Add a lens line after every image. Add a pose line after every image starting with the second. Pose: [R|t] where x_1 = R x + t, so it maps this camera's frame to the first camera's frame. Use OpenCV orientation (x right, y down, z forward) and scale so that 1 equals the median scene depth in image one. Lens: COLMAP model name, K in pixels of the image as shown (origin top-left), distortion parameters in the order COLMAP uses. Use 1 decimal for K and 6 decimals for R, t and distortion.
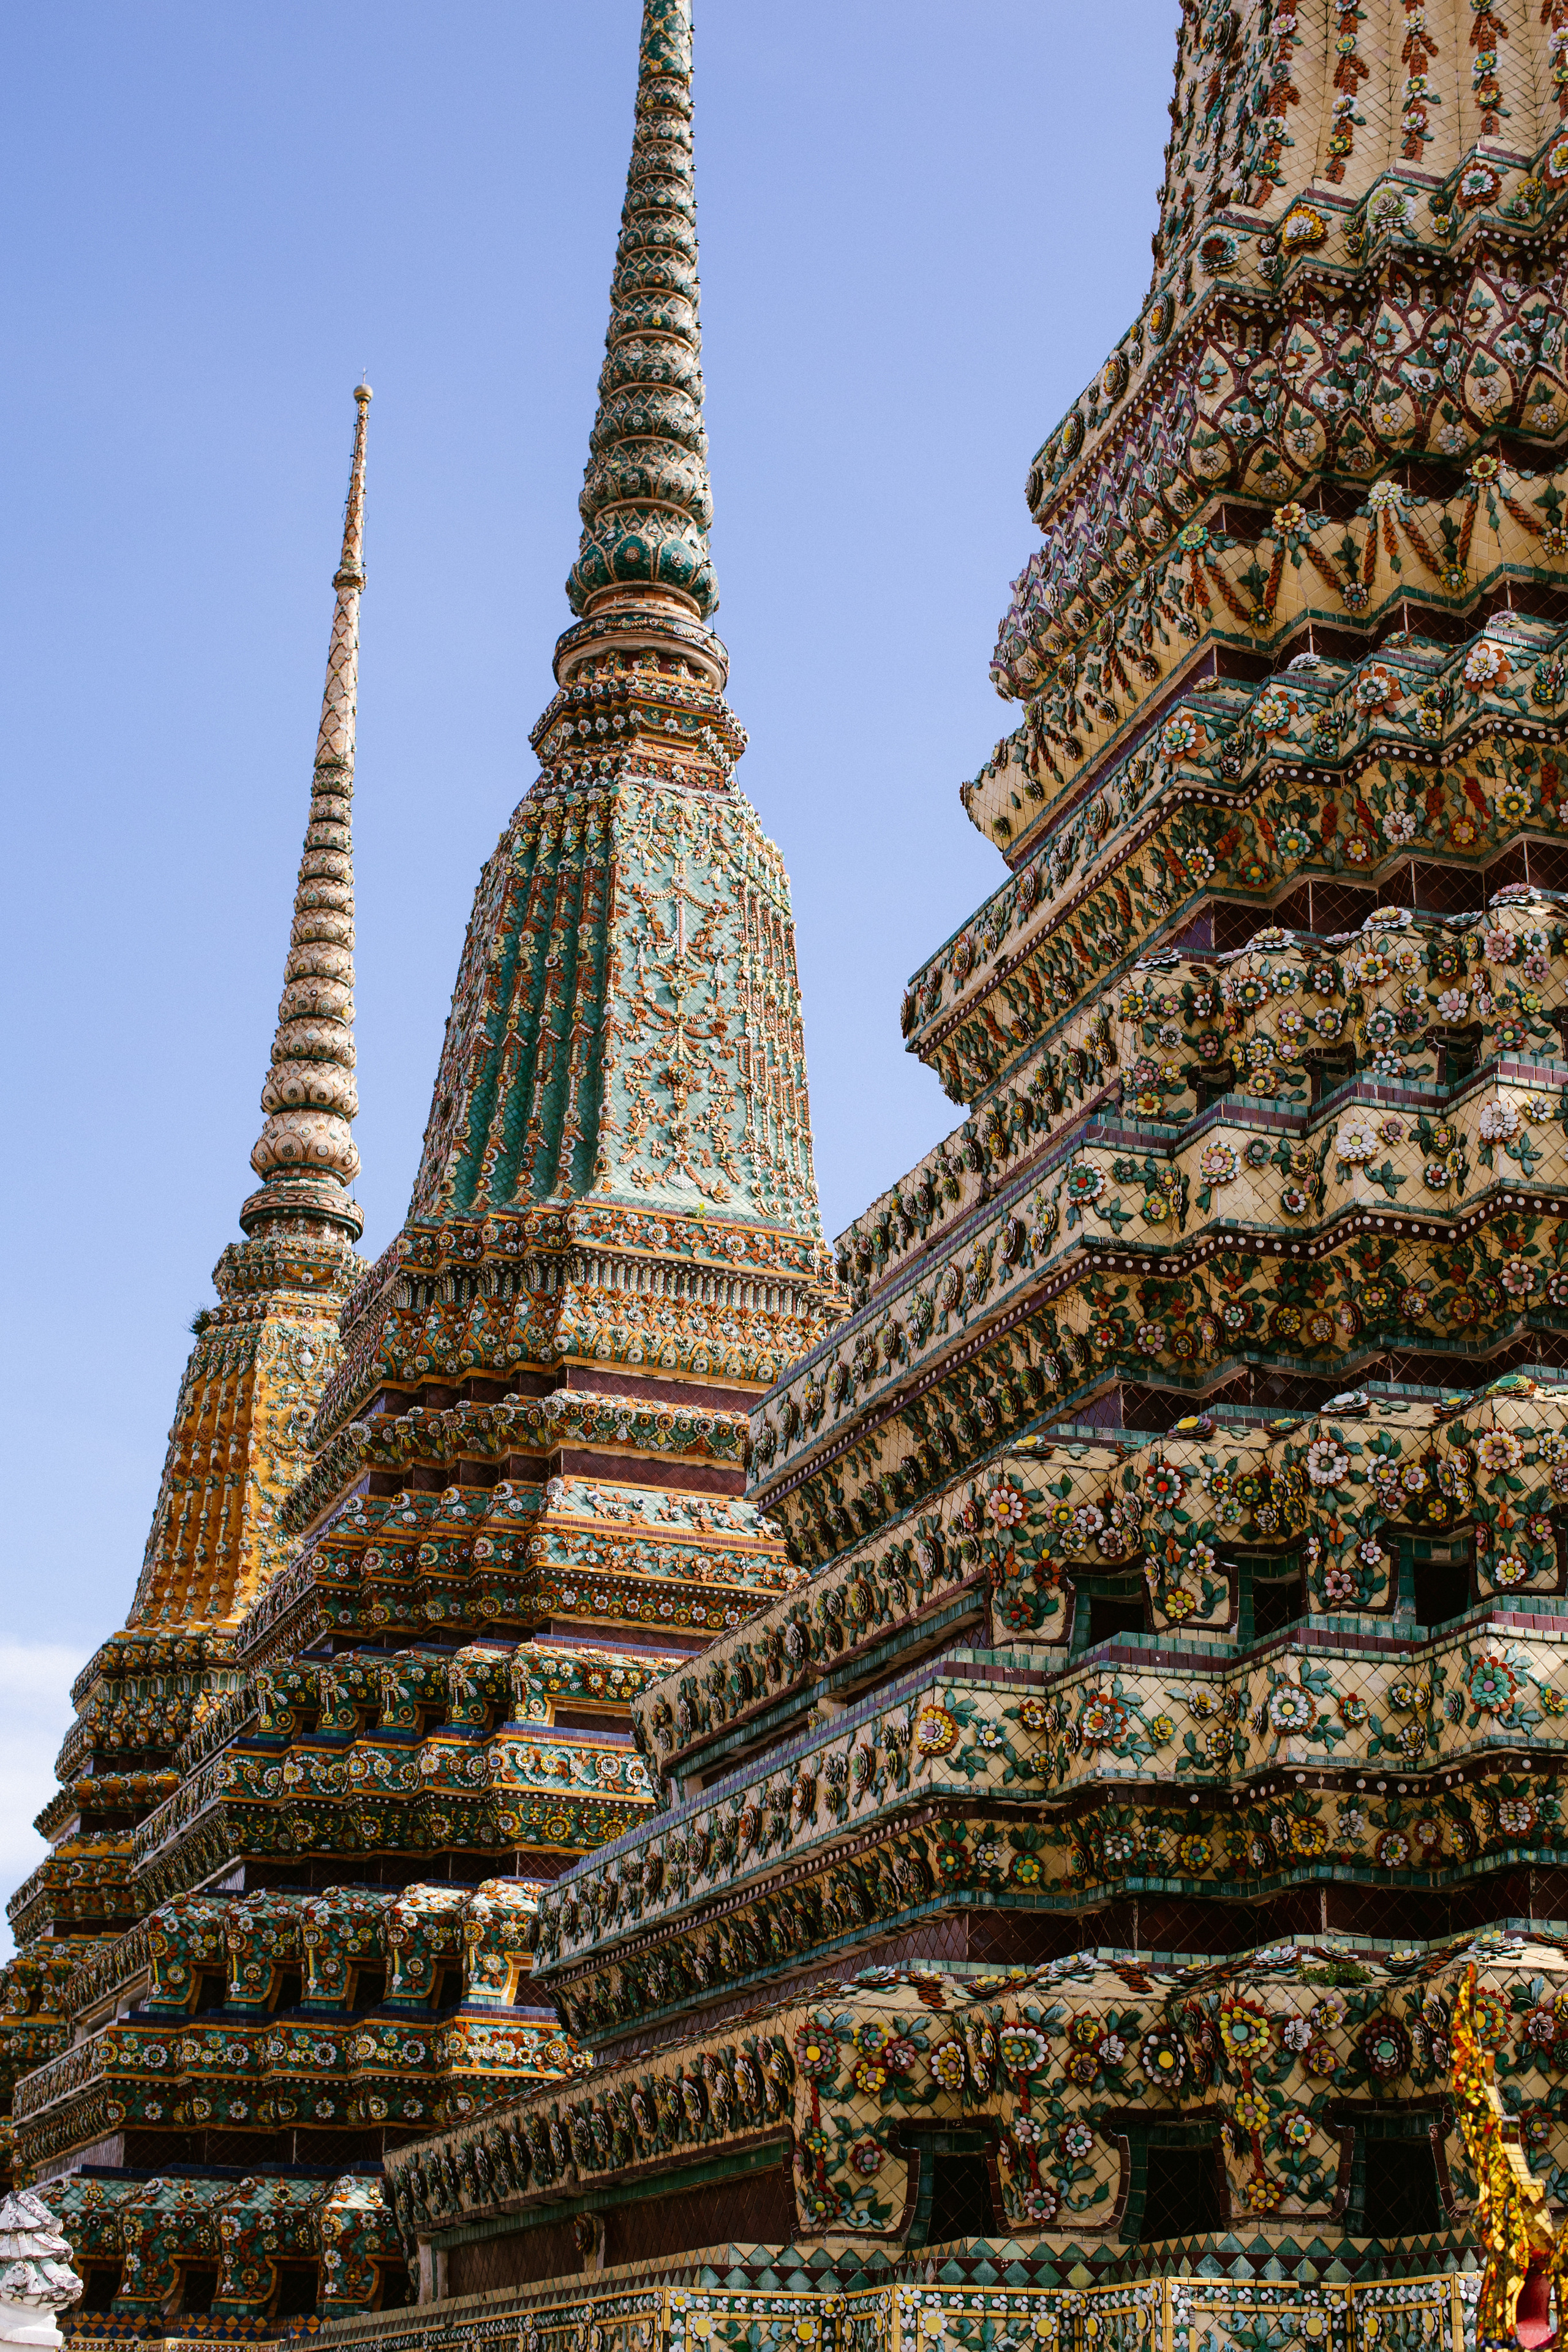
lens RADIAL K [[3524.3, 0, 784.0], [0, 3524.3, 1176.0], [0, 0, 1]] dist [-0.148377, 0.041088]
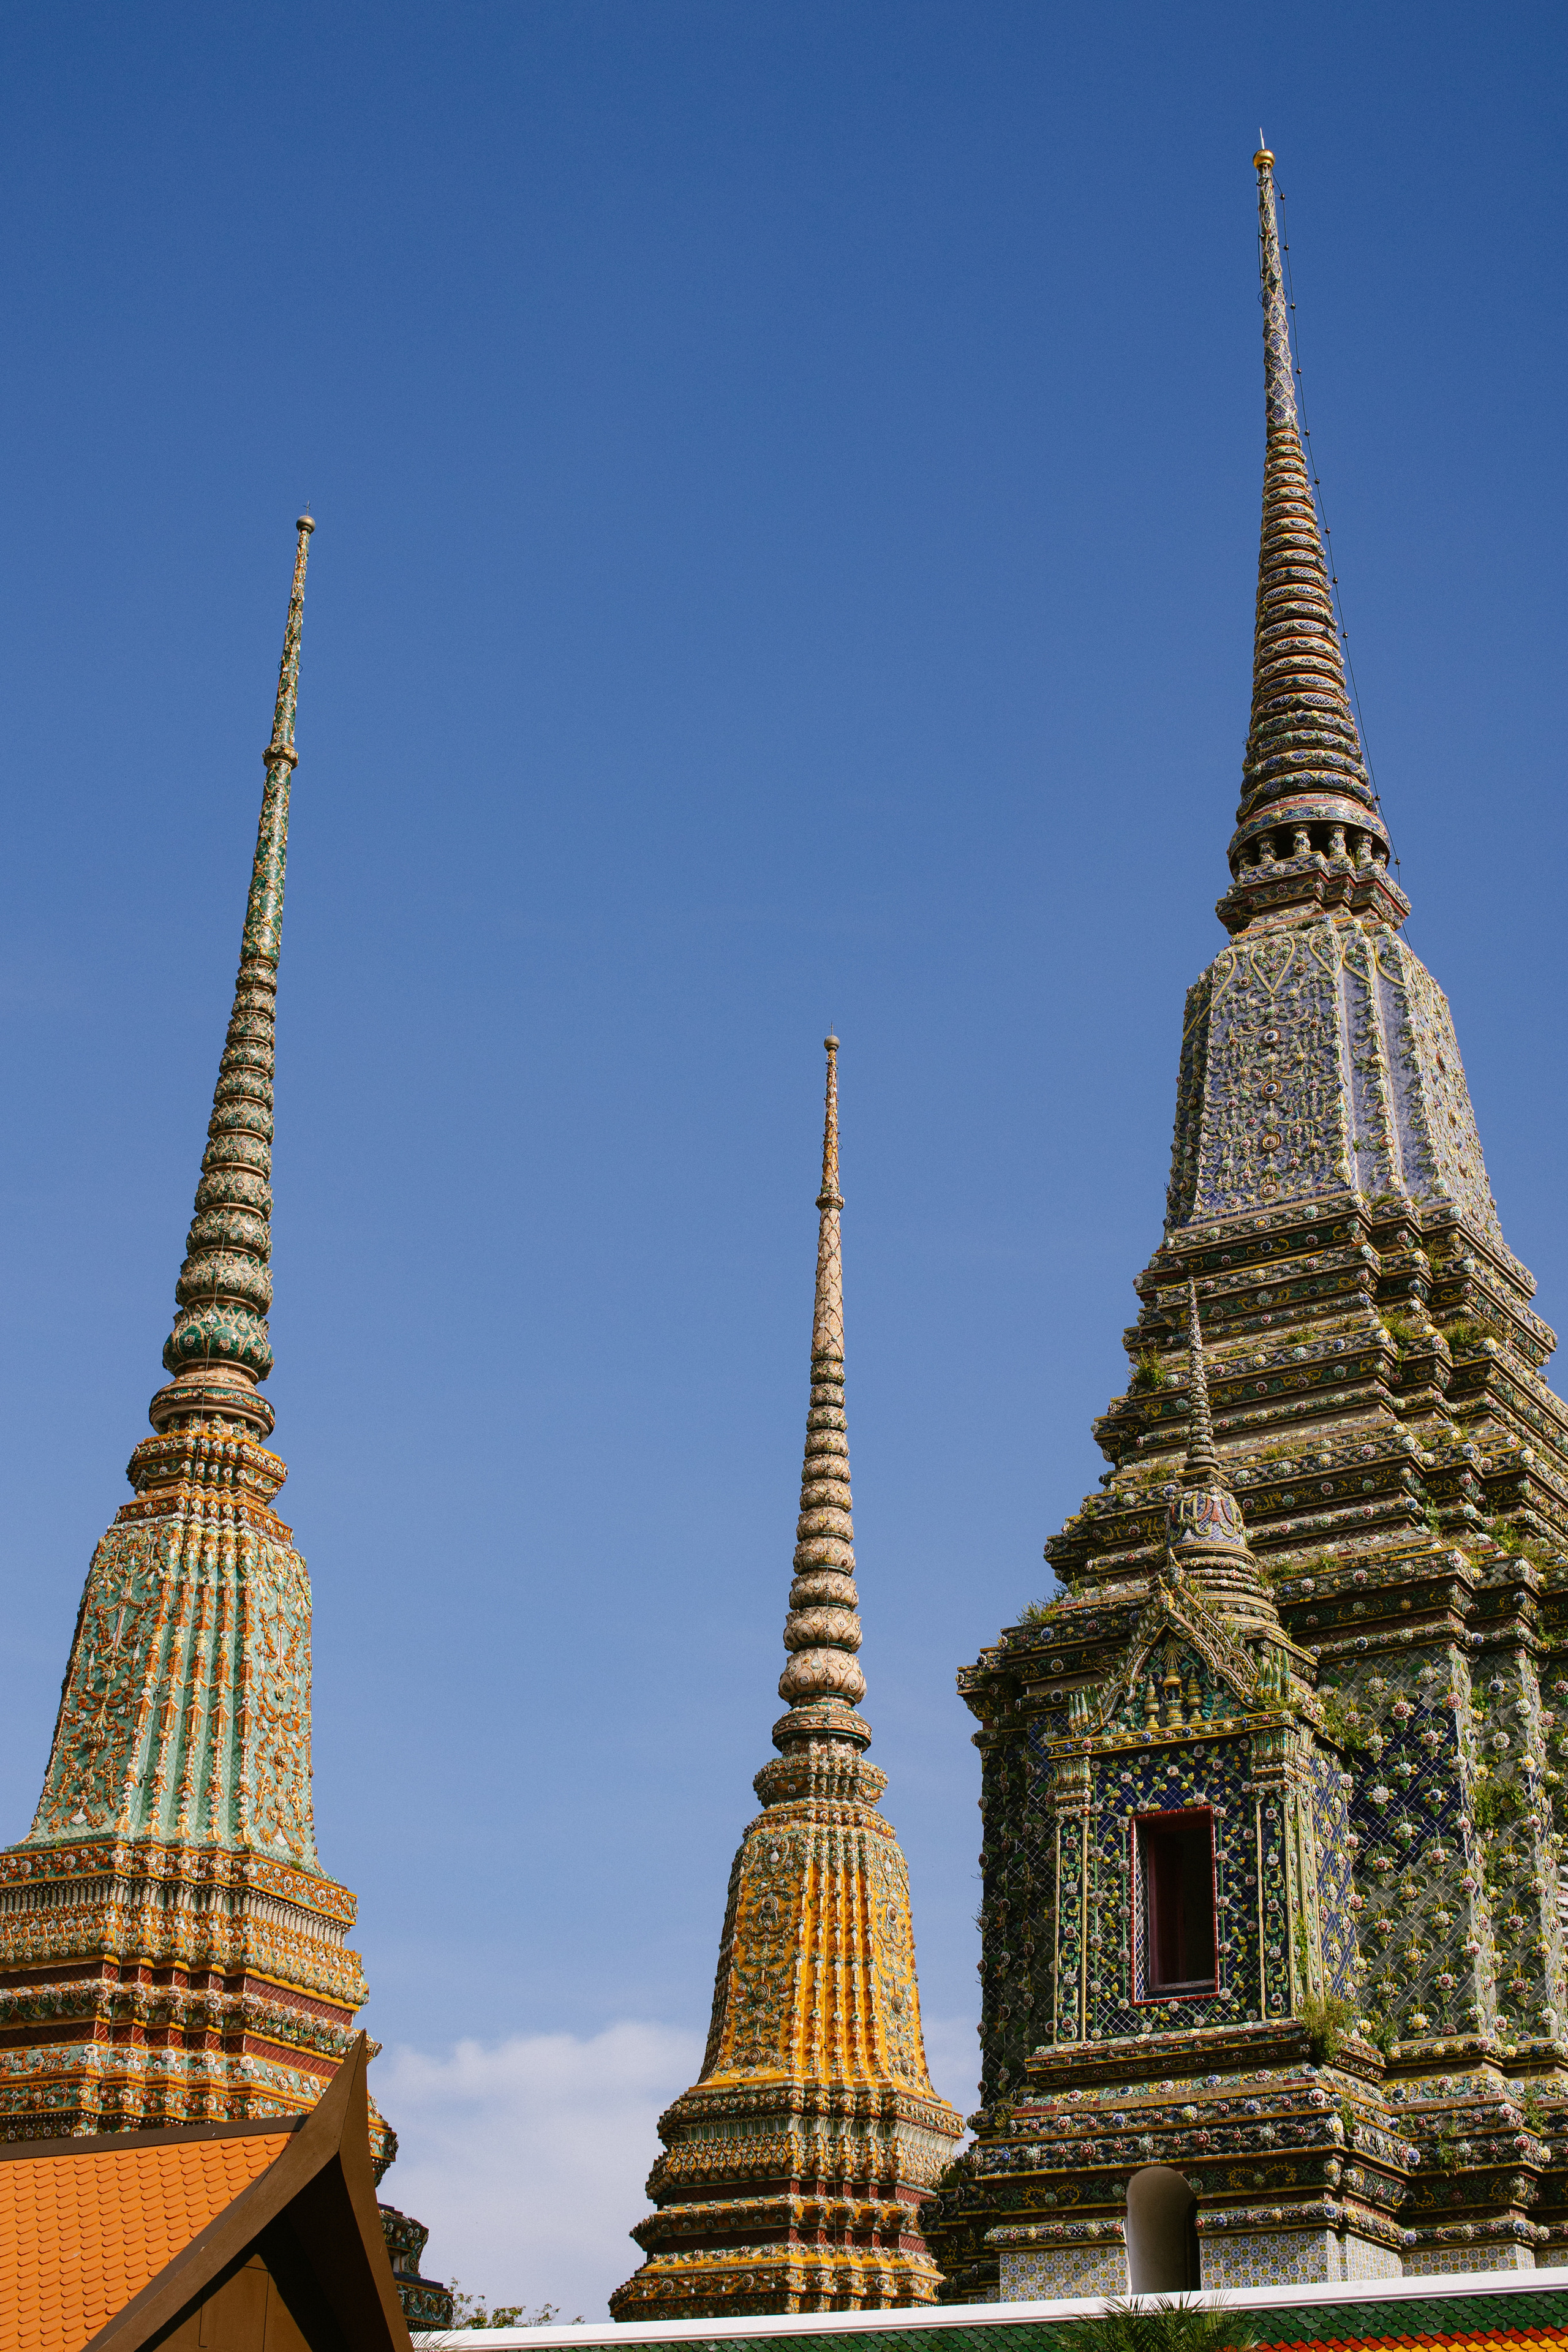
lens RADIAL K [[3410.1, 0, 784.0], [0, 3410.1, 1176.0], [0, 0, 1]] dist [-0.163337, 0.389663]
pose [[0.619817, -0.345371, -0.704660, 1.162128], [0.272750, 0.936775, -0.219225, 0.130619], [0.735822, -0.056316, 0.674829, 0.288573]]
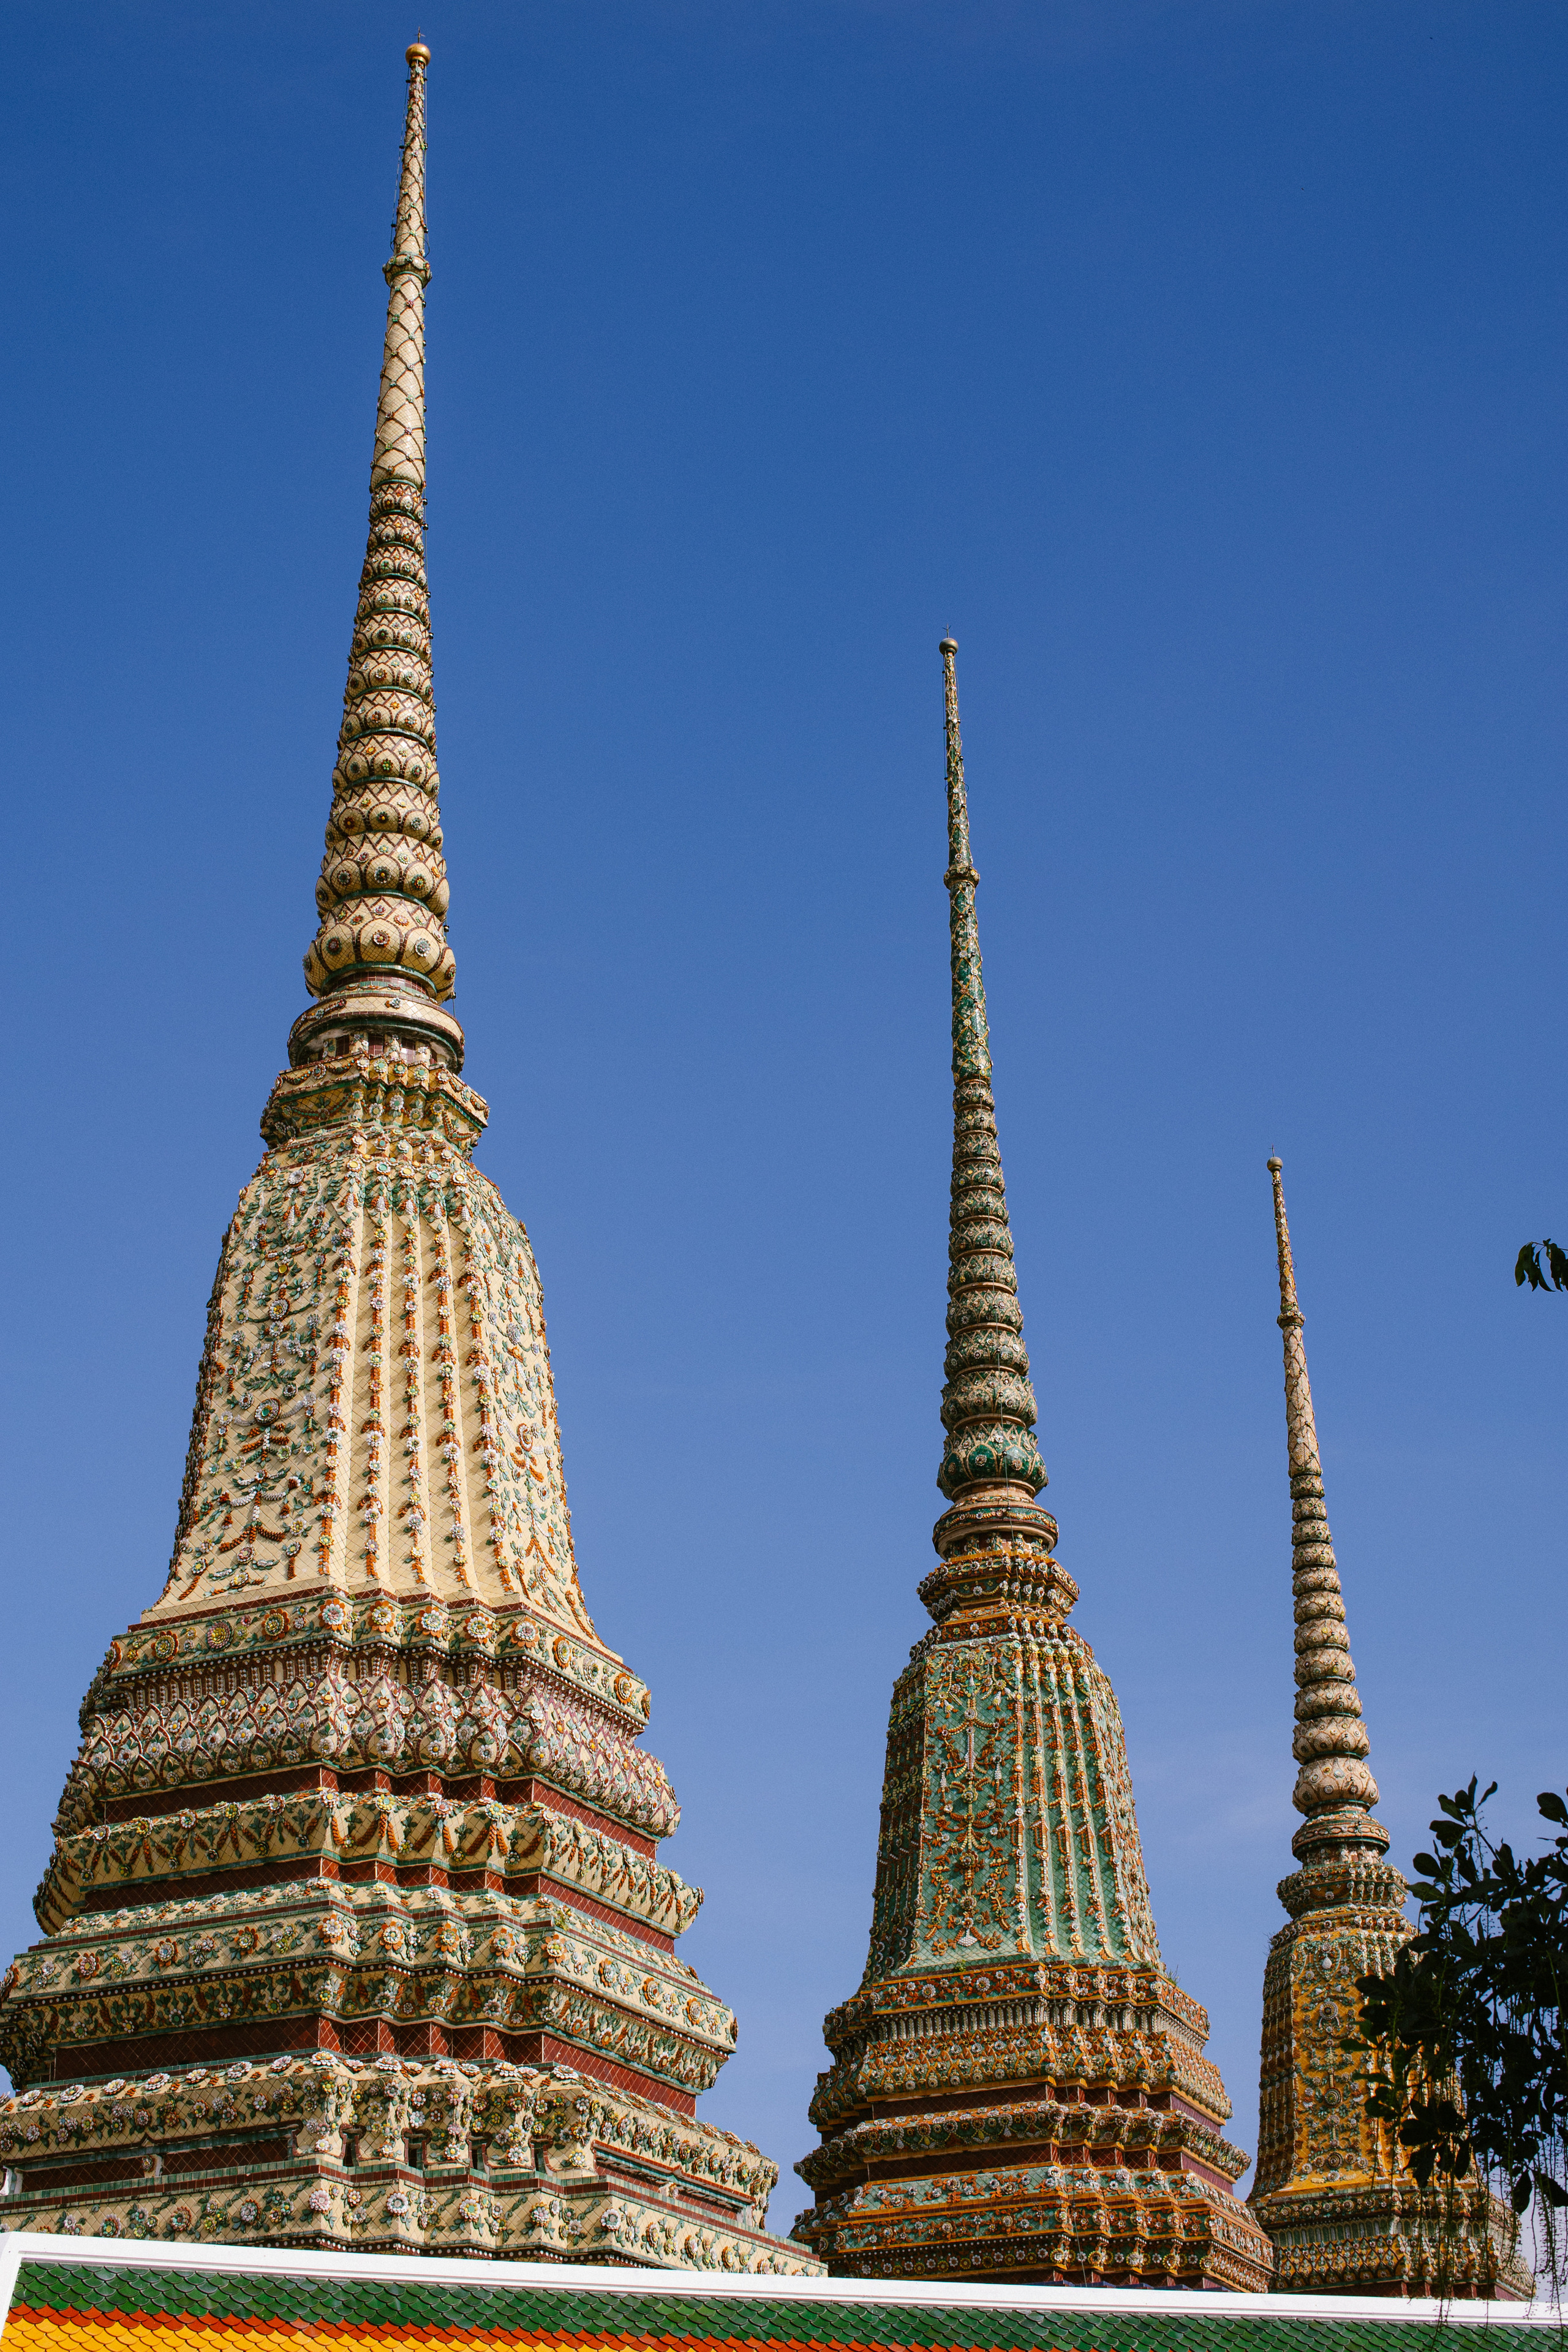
lens RADIAL K [[3410.1, 0, 784.0], [0, 3410.1, 1176.0], [0, 0, 1]] dist [-0.163337, 0.389663]
pose [[0.706952, -0.354051, -0.612263, 0.838115], [0.285445, 0.934876, -0.211017, -0.019457], [0.647101, -0.025589, 0.761975, -0.084518]]
